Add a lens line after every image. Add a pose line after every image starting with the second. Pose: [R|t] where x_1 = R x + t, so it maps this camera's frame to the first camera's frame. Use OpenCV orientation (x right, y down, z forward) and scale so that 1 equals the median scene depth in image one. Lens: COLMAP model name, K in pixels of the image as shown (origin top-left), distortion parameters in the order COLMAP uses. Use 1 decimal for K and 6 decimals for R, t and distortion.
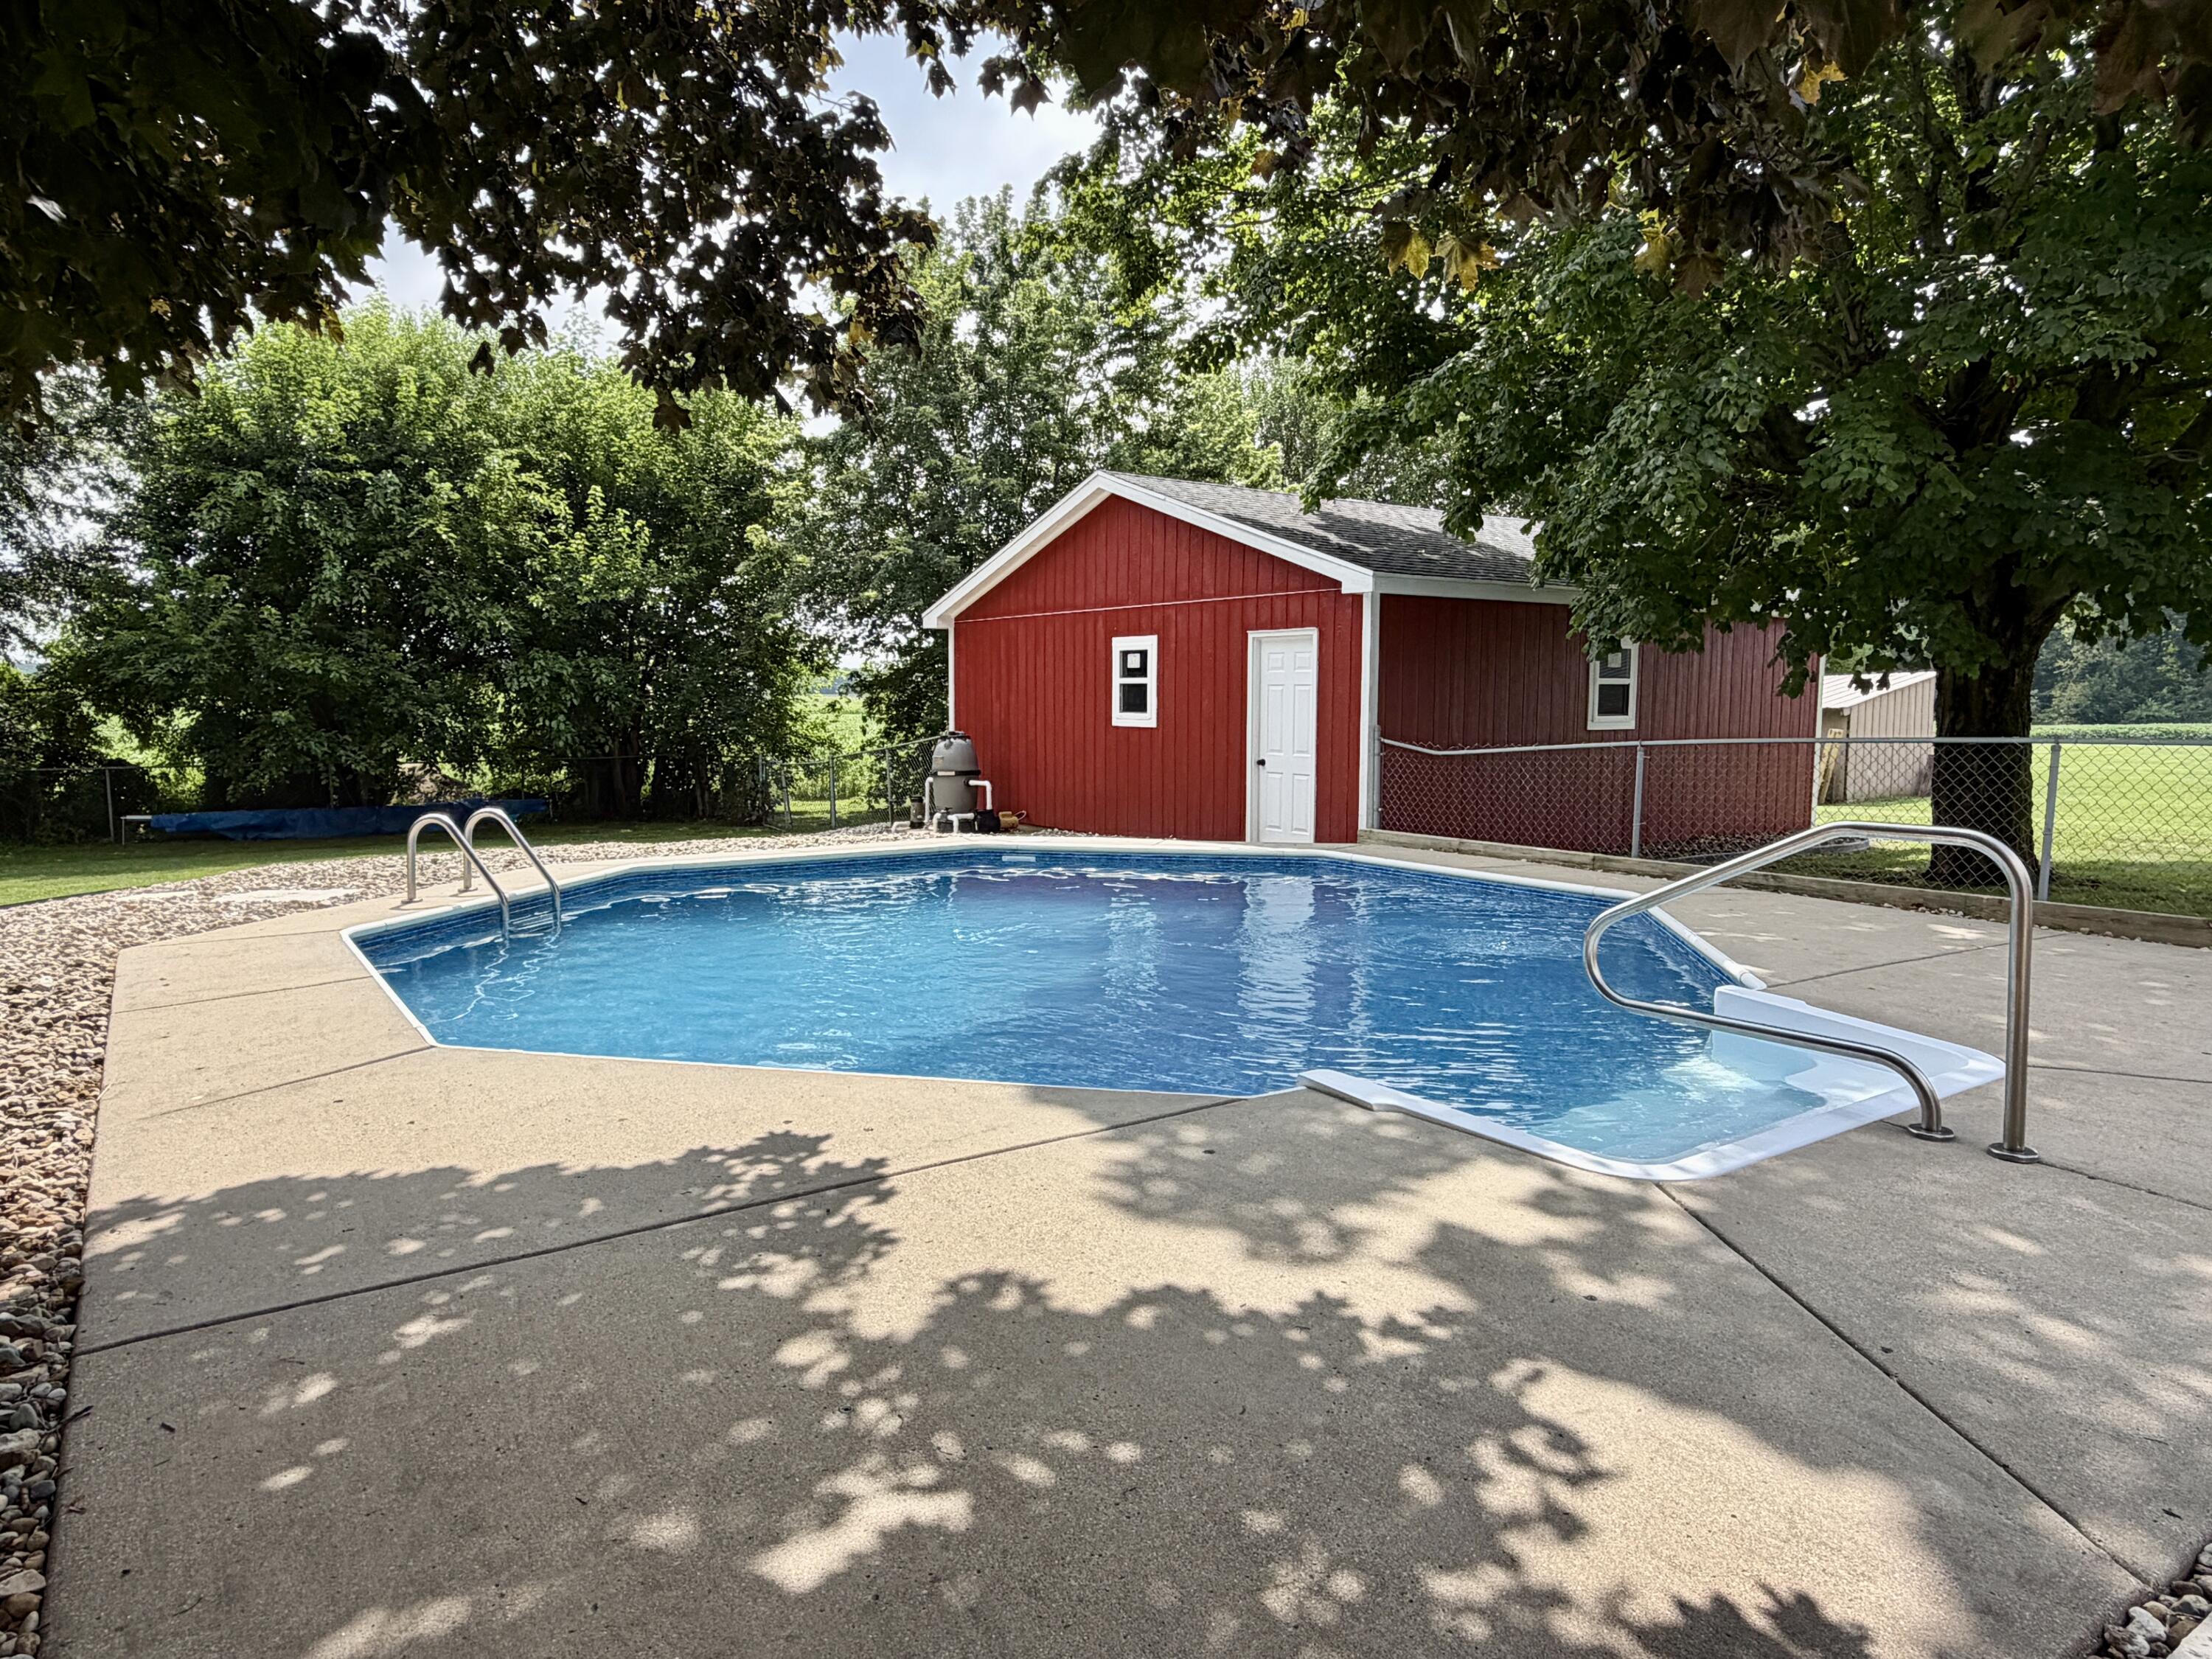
lens RADIAL K [[1378.1, 0, 1106.0], [0, 1378.1, 829.5], [0, 0, 1]] dist [0.003294, 0.000845]
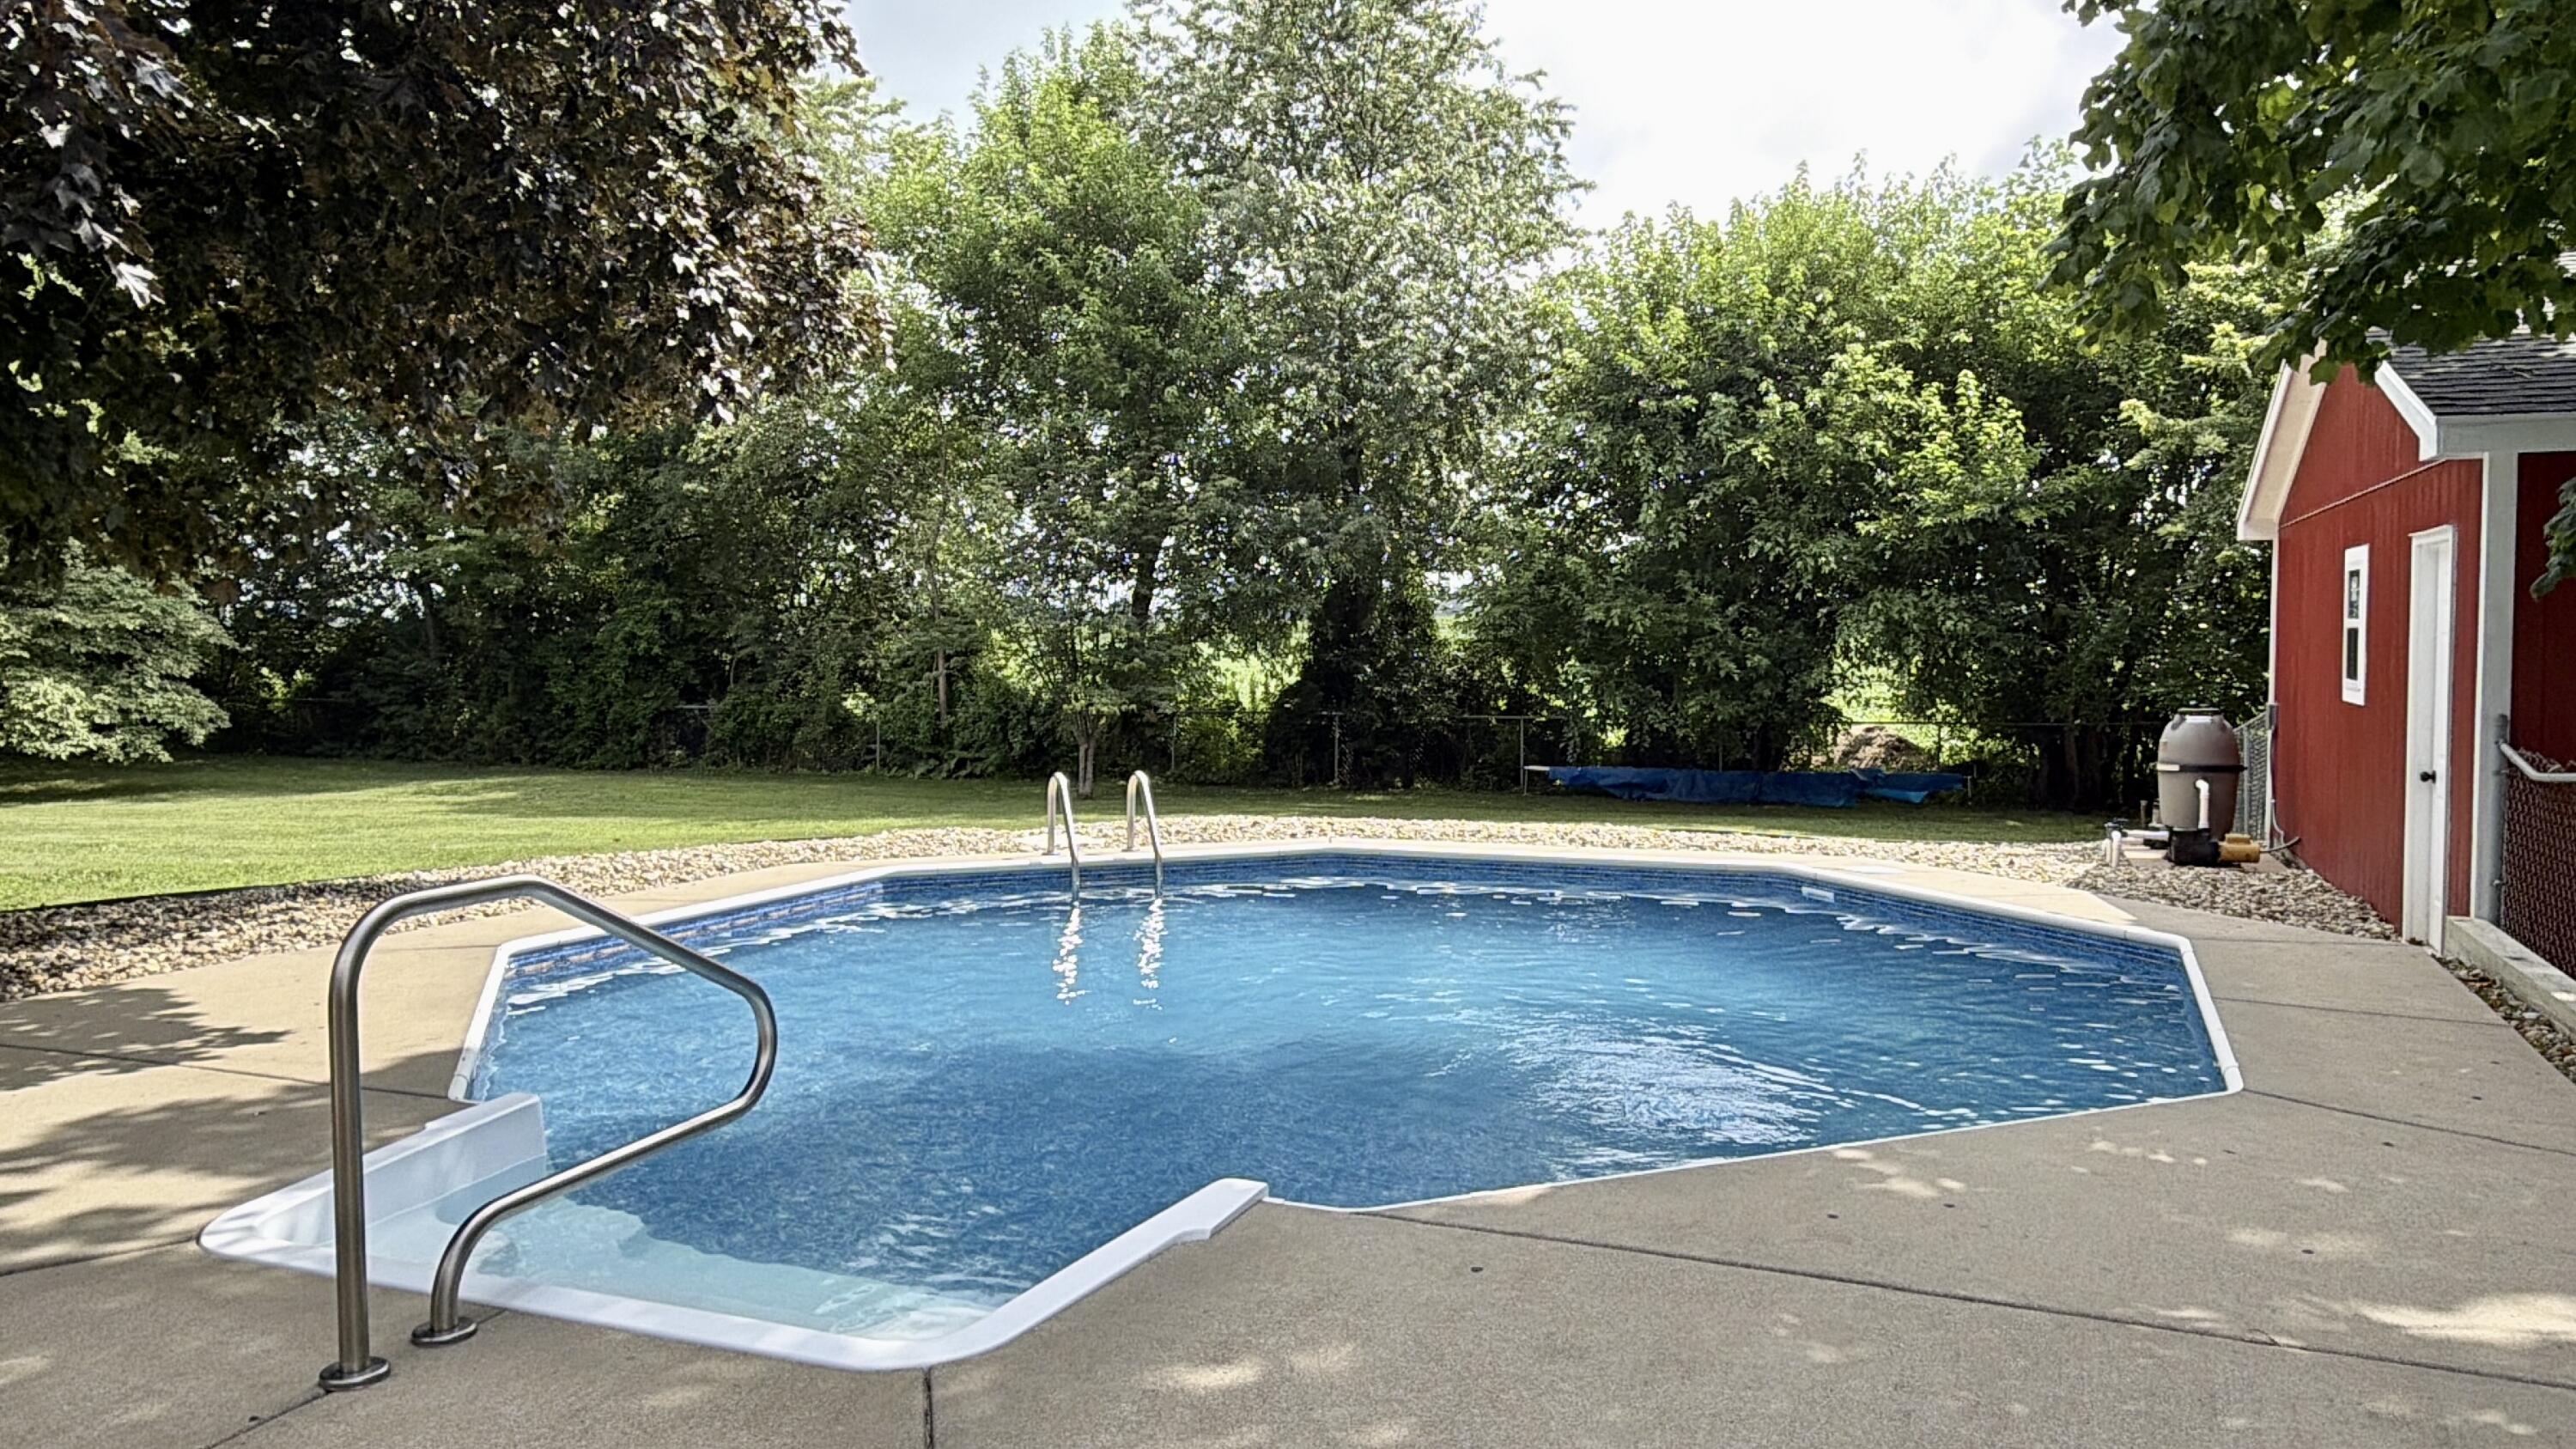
lens RADIAL K [[1793.3, 0, 1288.0], [0, 1793.3, 724.5], [0, 0, 1]] dist [0.059422, 0.001234]
pose [[0.528561, 0.034892, -0.848178, 0.386229], [-0.072087, 0.997391, -0.003893, -0.027764], [0.845829, 0.063200, 0.529697, 0.203770]]
